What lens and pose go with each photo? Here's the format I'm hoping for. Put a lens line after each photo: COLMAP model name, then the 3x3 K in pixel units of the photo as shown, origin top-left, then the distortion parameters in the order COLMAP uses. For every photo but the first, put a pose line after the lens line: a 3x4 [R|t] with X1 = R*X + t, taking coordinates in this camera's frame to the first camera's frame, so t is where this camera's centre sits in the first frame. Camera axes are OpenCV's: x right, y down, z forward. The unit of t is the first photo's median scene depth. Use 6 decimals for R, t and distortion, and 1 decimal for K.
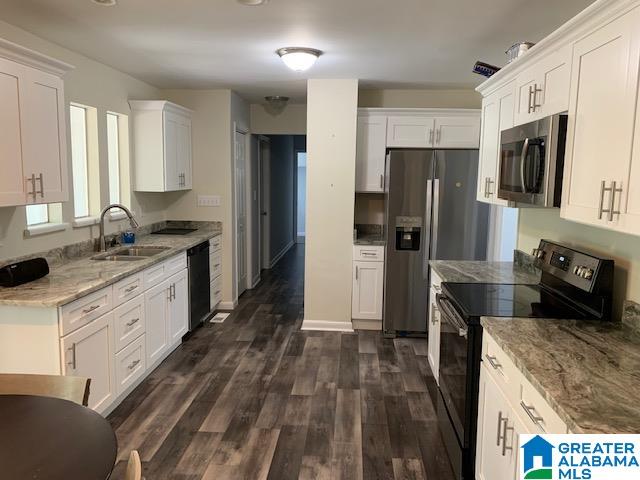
lens RADIAL K [[490.7, 0, 320.3], [0, 490.7, 241.0], [0, 0, 1]] dist [0.039494, -0.038881]
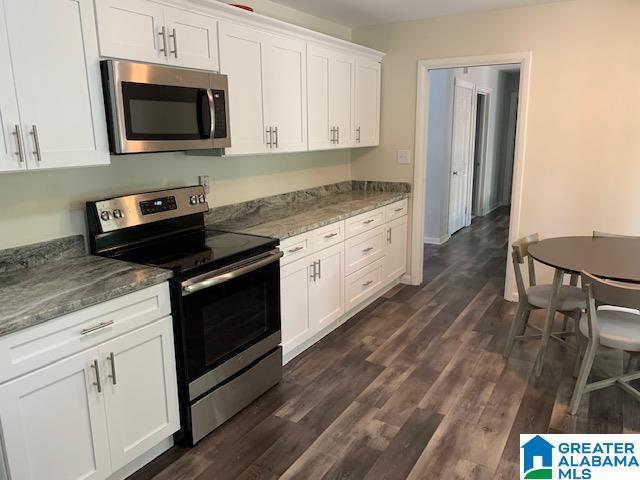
lens RADIAL K [[490.7, 0, 320.1], [0, 490.7, 240.0], [0, 0, 1]] dist [0.039494, -0.038881]
pose [[-0.888273, -0.098848, 0.448554, -0.277241], [0.063936, 0.940452, 0.333860, -0.202524], [-0.454845, 0.325238, -0.829058, 1.587022]]
